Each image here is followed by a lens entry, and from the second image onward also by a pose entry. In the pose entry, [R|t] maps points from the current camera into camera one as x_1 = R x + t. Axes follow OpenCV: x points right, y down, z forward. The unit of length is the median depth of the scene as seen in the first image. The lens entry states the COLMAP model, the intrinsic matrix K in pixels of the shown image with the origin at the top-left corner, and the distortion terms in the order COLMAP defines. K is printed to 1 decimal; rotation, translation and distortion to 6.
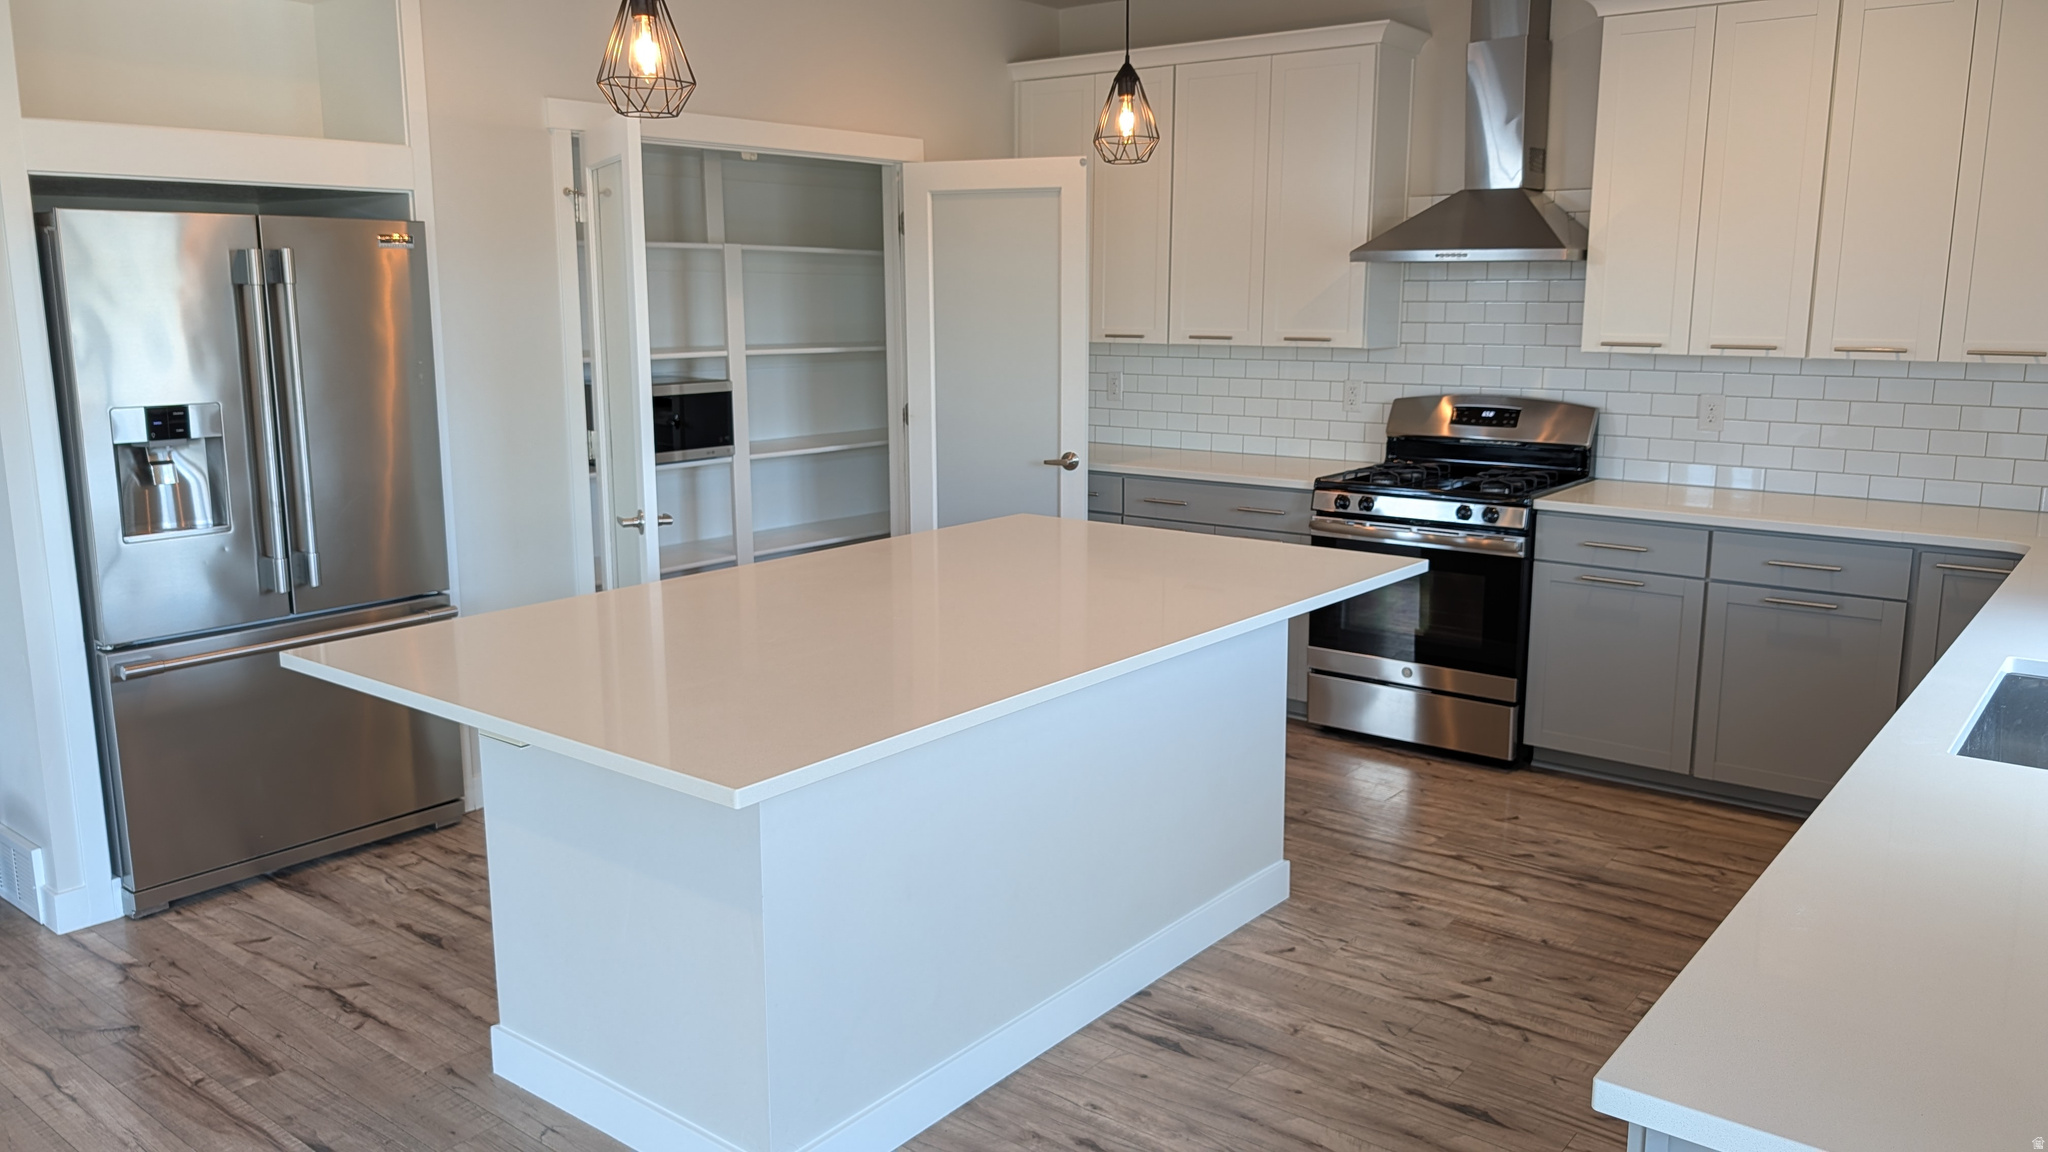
lens RADIAL K [[1477.6, 0, 1024.3], [0, 1477.6, 582.0], [0, 0, 1]] dist [0.010063, -0.013485]
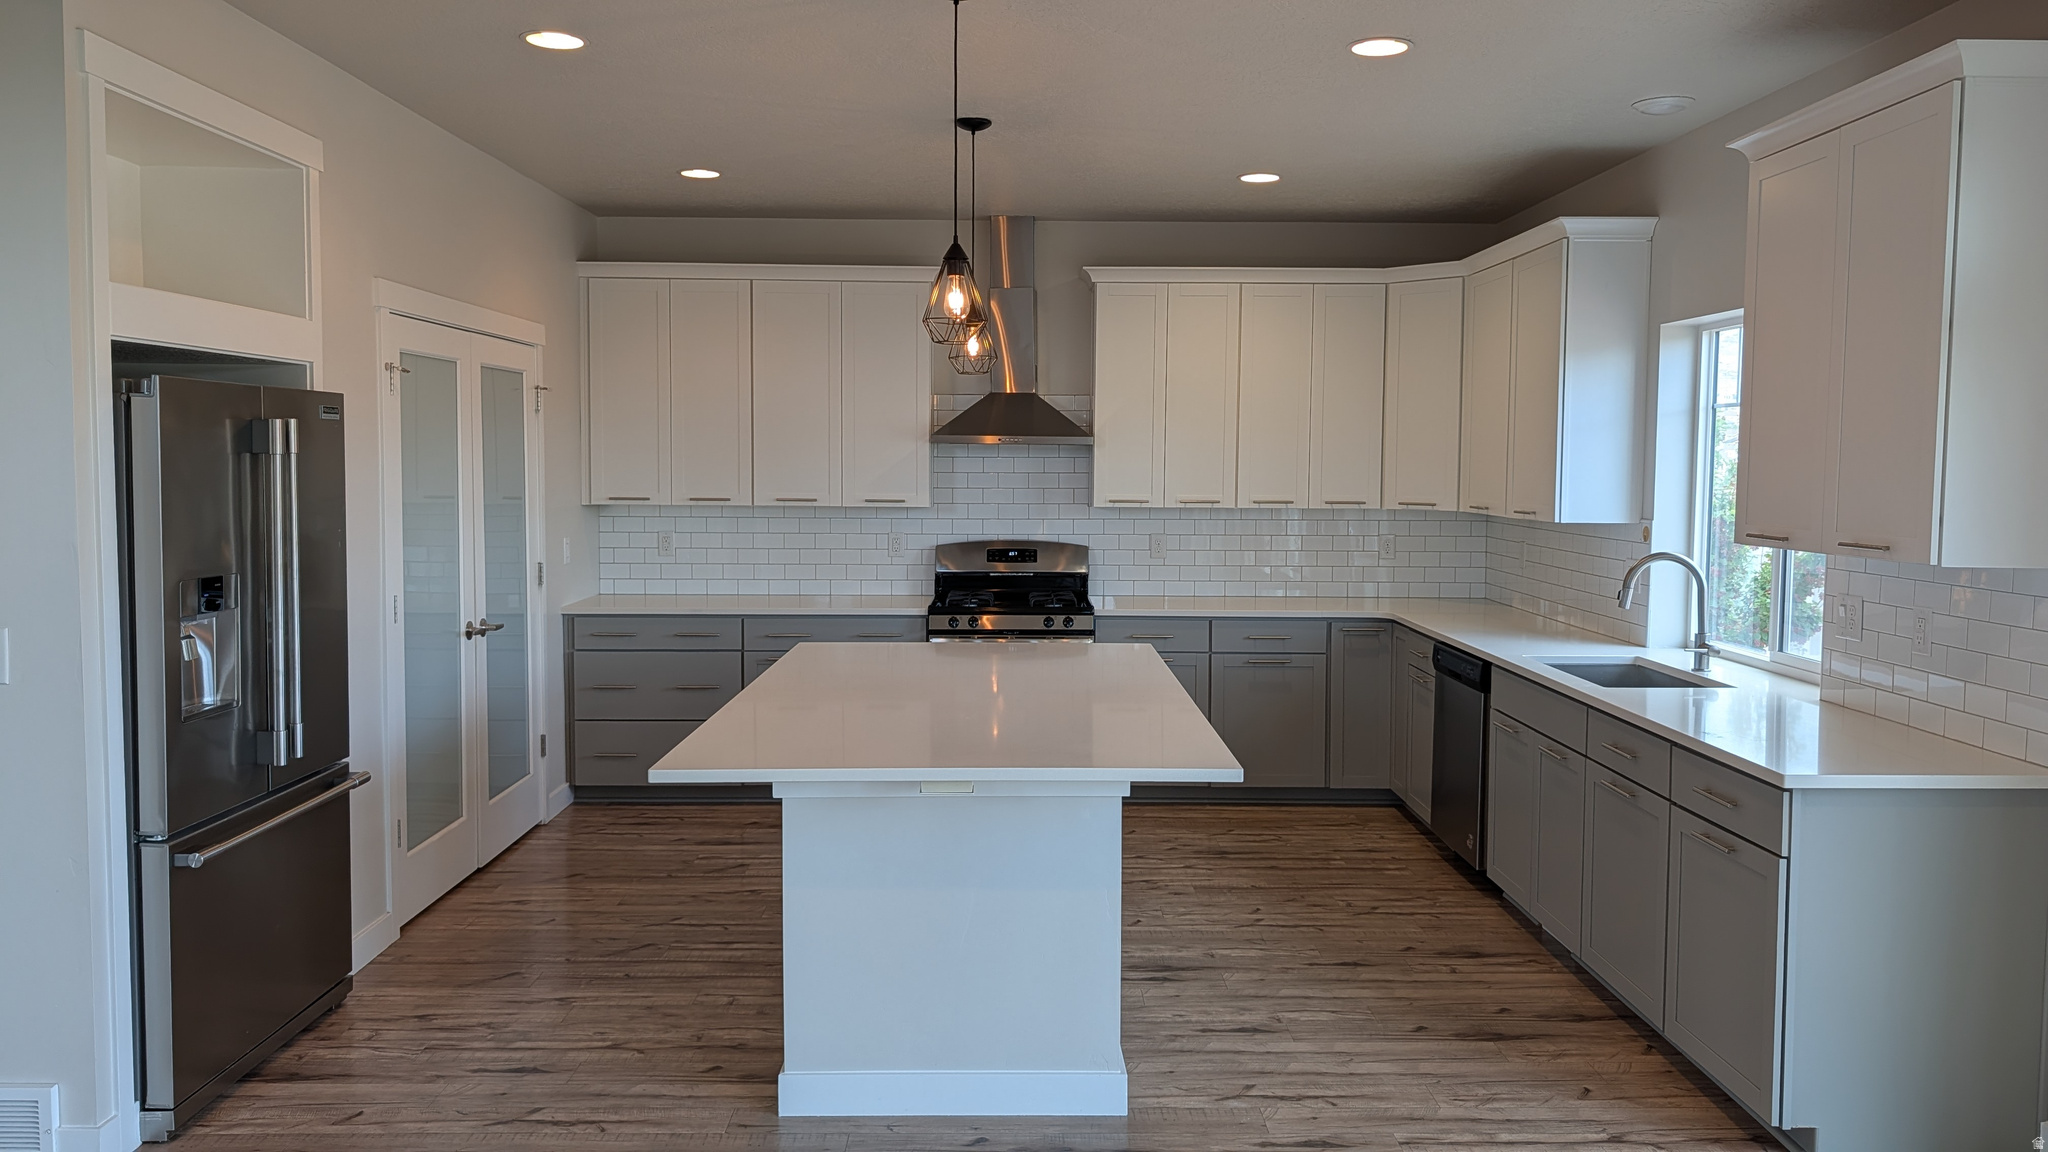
lens RADIAL K [[1477.6, 0, 1015.0], [0, 1477.6, 565.5], [0, 0, 1]] dist [0.010063, -0.013485]
pose [[0.779038, -0.037643, 0.625845, -0.701032], [0.112328, 0.990425, -0.080251, 0.008444], [-0.616832, 0.132819, 0.775808, -0.069385]]
